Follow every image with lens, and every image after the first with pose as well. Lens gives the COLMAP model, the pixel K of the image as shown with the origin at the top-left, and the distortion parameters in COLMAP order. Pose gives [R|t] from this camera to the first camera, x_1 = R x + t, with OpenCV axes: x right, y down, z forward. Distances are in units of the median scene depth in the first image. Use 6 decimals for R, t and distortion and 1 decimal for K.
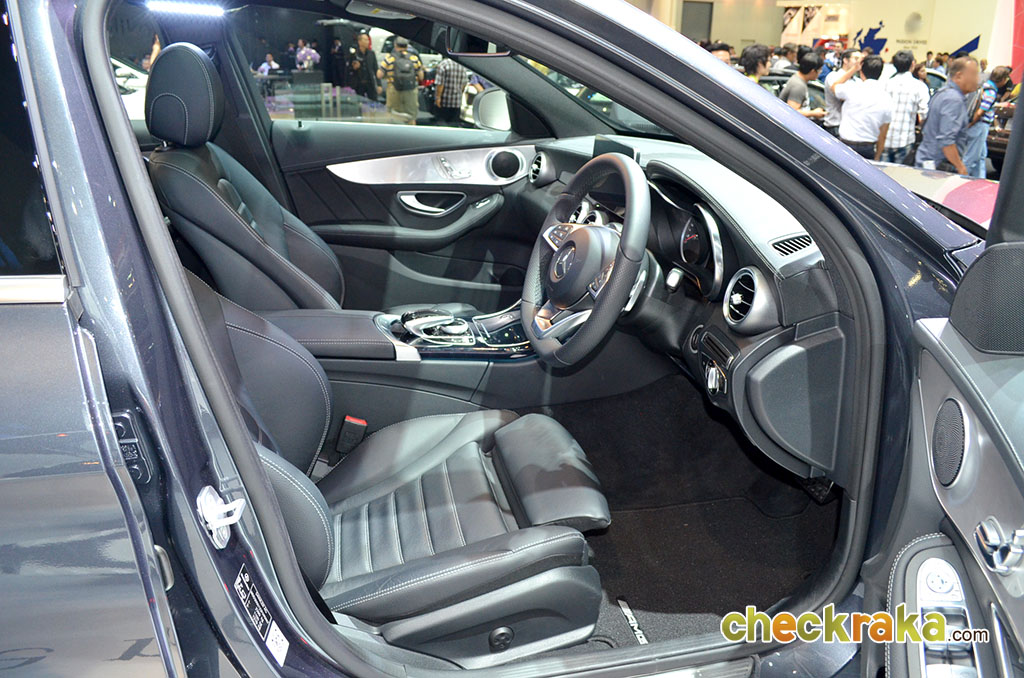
lens RADIAL K [[825.8, 0, 512.0], [0, 825.8, 339.0], [0, 0, 1]] dist [0.000482, -0.000852]
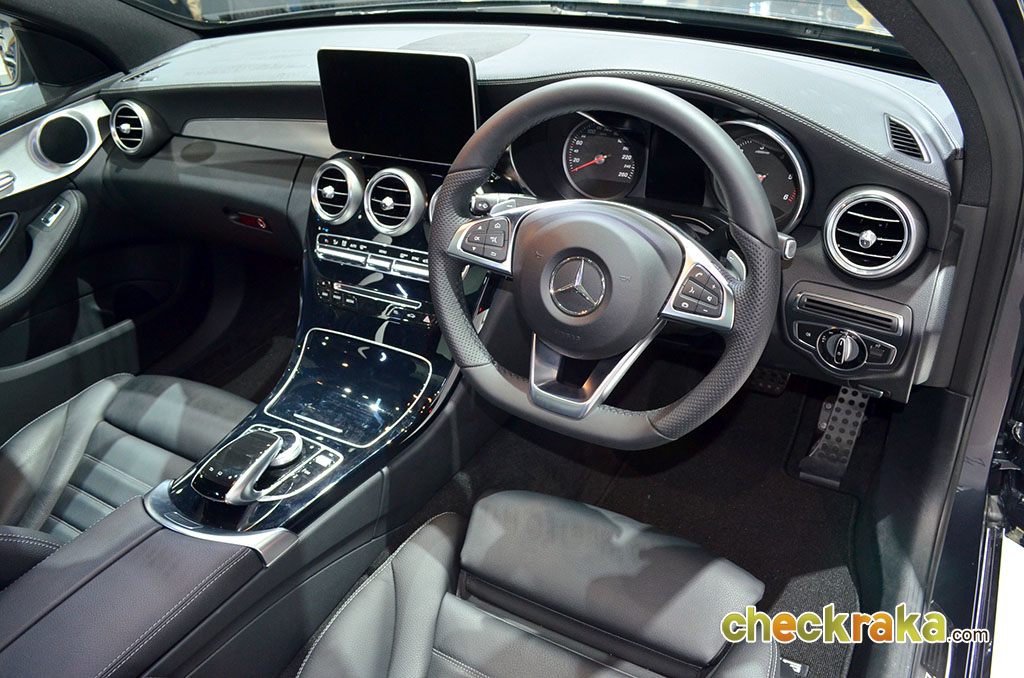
lens RADIAL K [[825.8, 0, 512.0], [0, 825.8, 339.0], [0, 0, 1]] dist [0.000482, -0.000852]
pose [[0.685568, -0.478302, 0.548838, -0.178454], [0.363290, 0.878082, 0.311436, -0.151490], [-0.630885, -0.014123, 0.775748, 0.329810]]
